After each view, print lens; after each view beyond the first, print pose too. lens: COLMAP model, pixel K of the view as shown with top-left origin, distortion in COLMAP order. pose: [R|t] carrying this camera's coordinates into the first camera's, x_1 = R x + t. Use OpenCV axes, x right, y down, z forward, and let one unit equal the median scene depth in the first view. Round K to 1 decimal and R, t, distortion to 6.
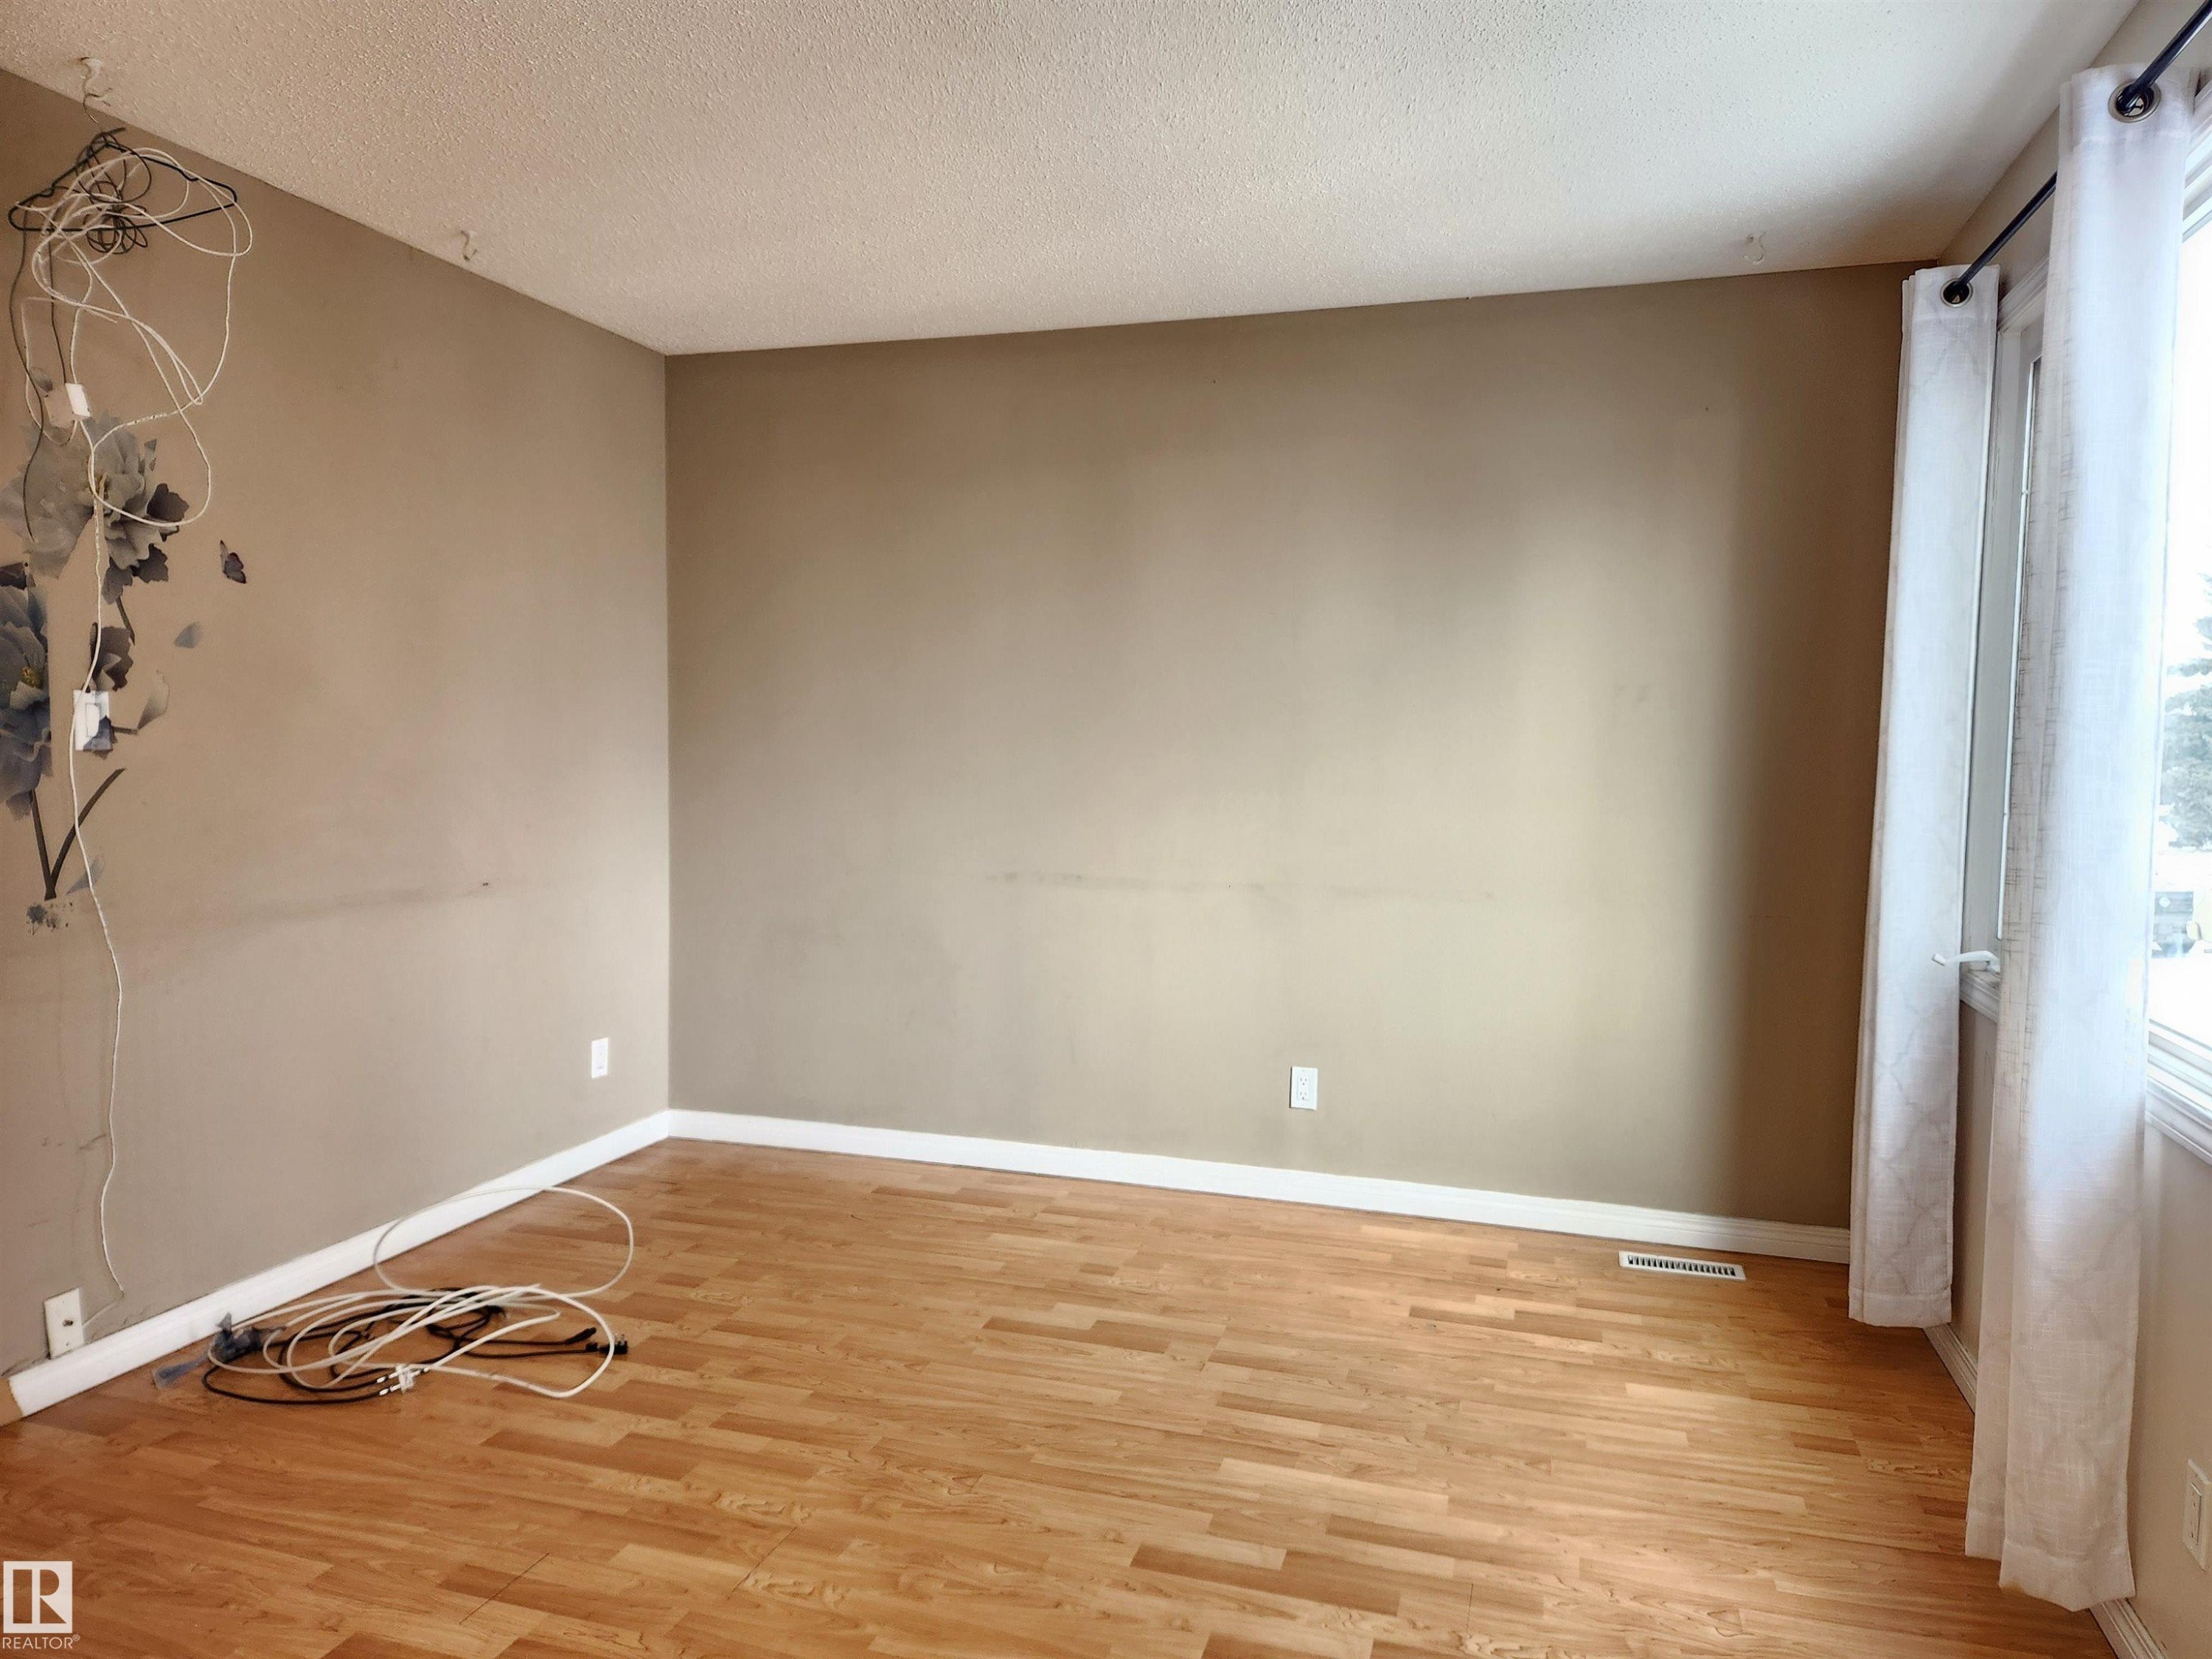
lens RADIAL K [[1491.3, 0, 1083.5], [0, 1491.3, 843.2], [0, 0, 1]] dist [0.071228, -0.066966]
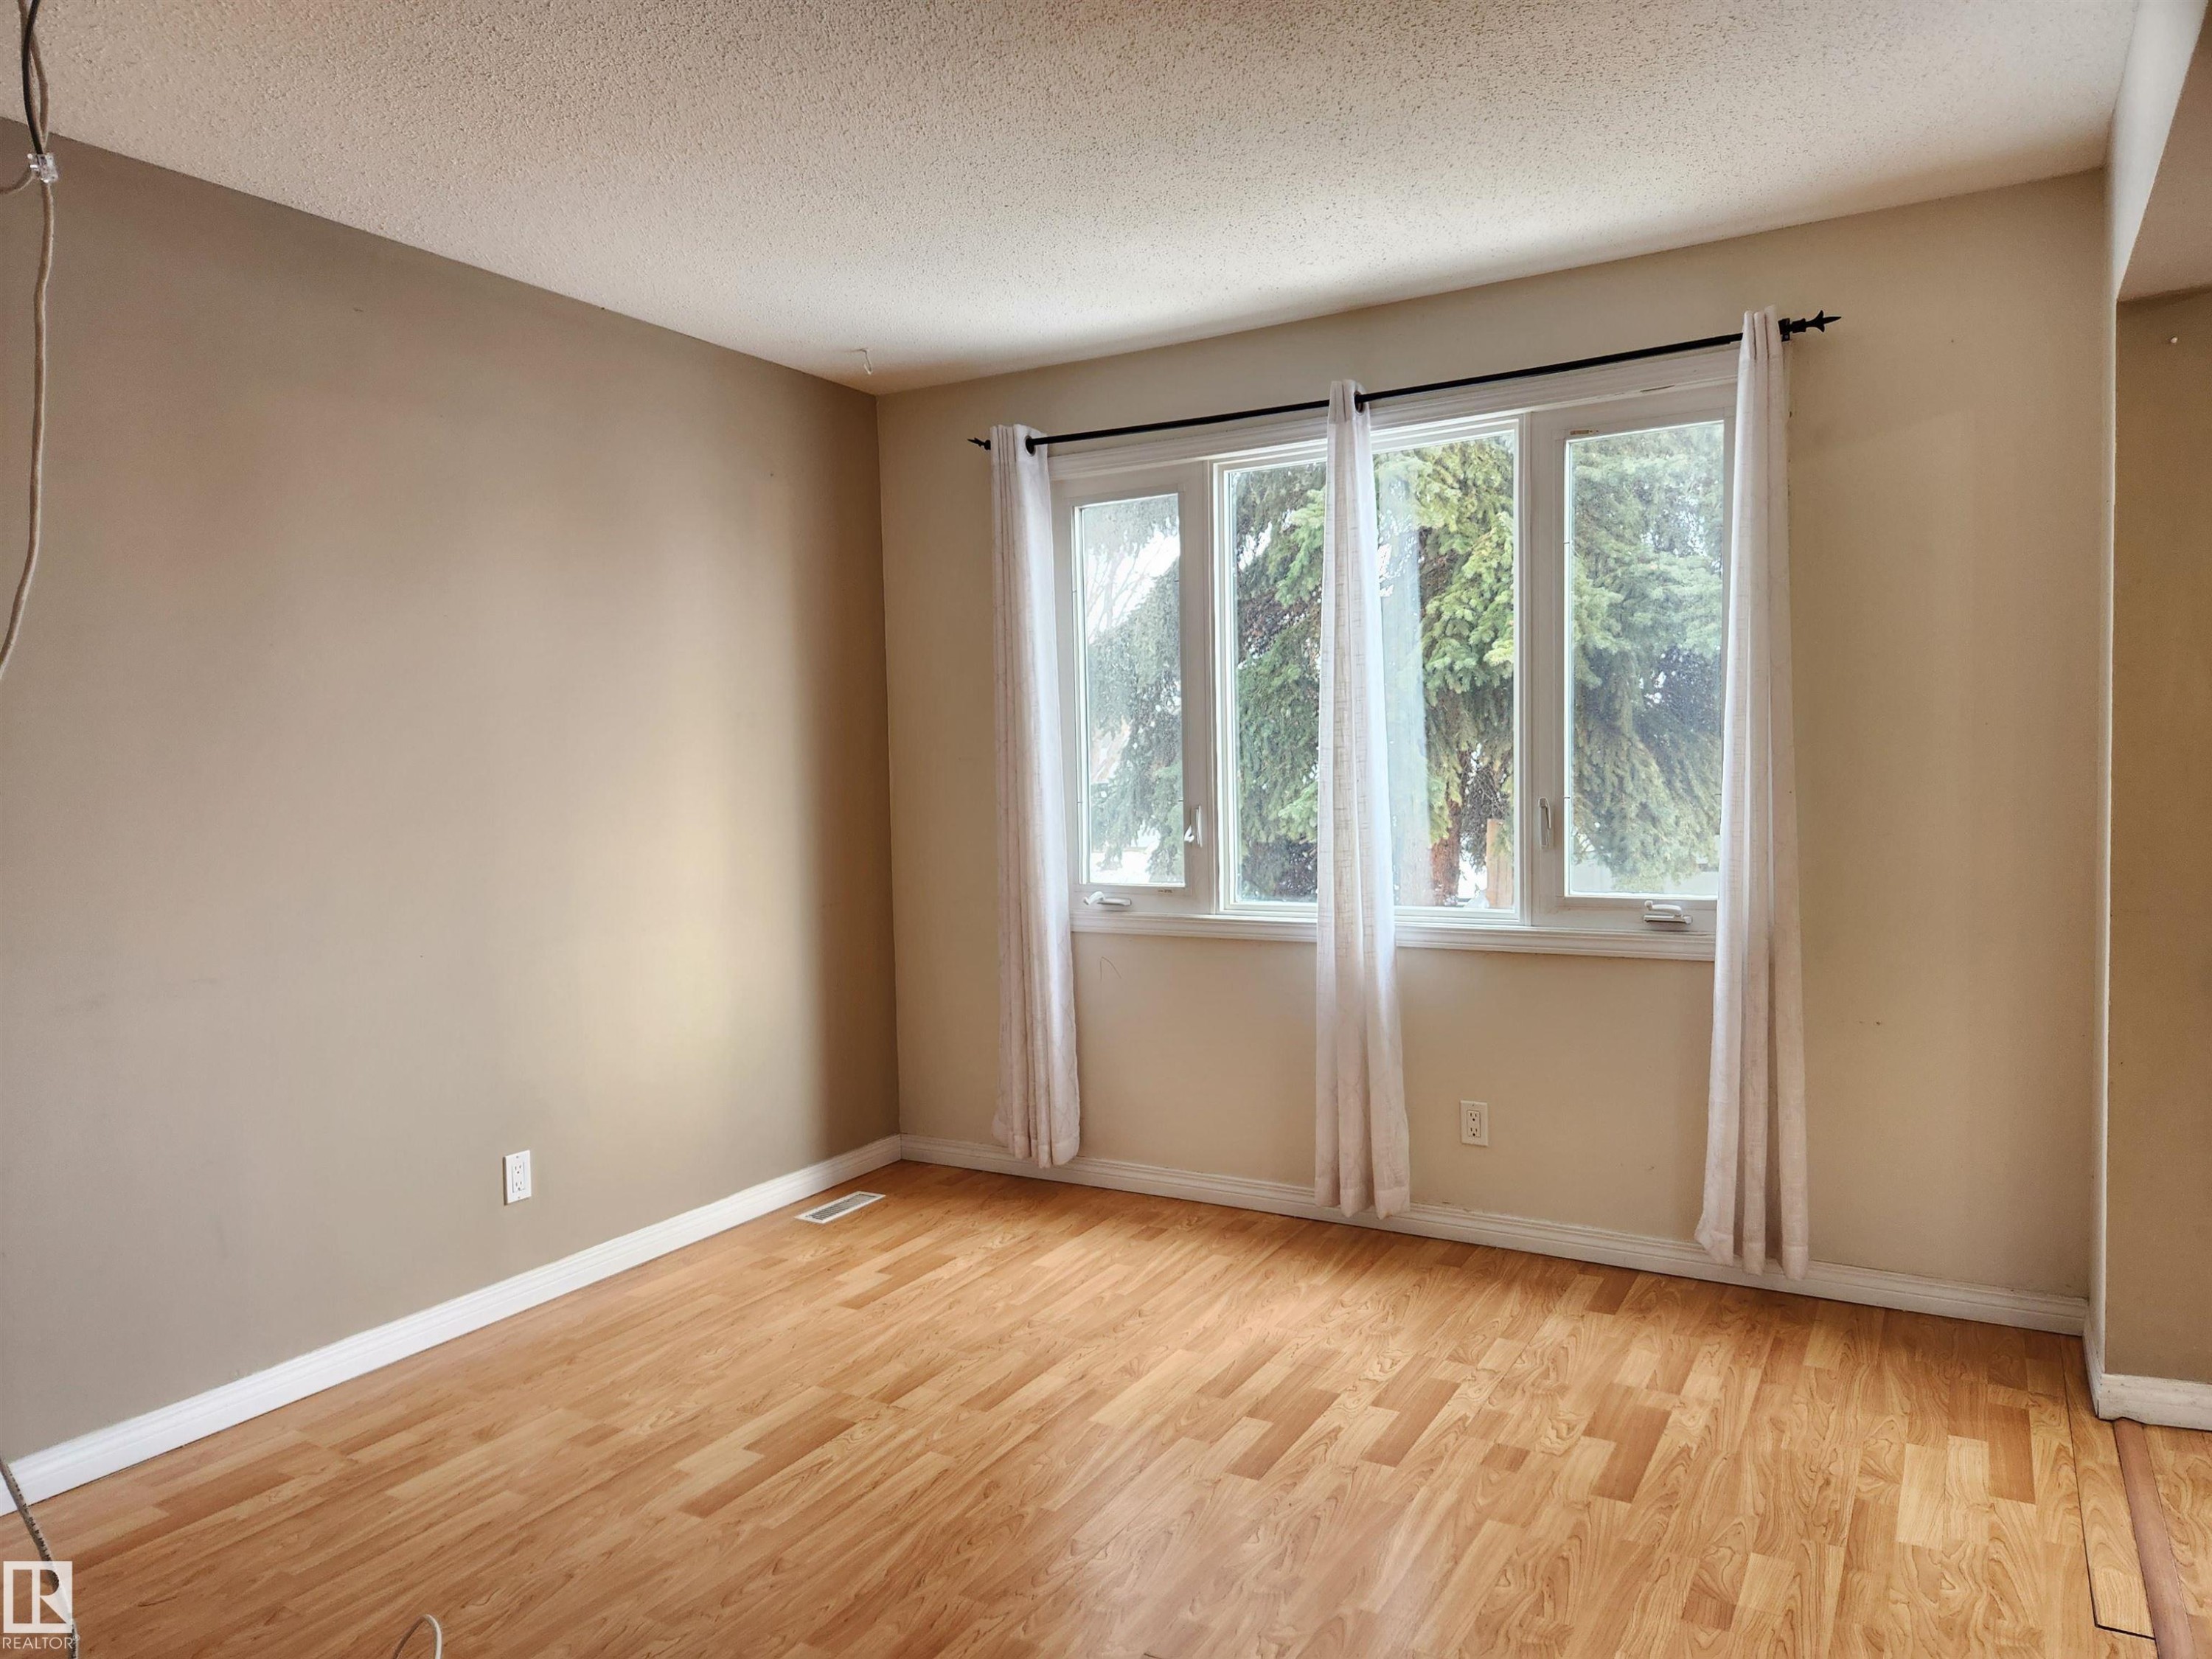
lens RADIAL K [[1483.7, 0, 1100.3], [0, 1483.7, 827.3], [0, 0, 1]] dist [0.090415, -0.096432]
pose [[0.223580, -0.066764, 0.972396, -0.763273], [0.095712, 0.994333, 0.046263, -0.055870], [-0.969975, 0.082726, 0.228703, 0.579482]]
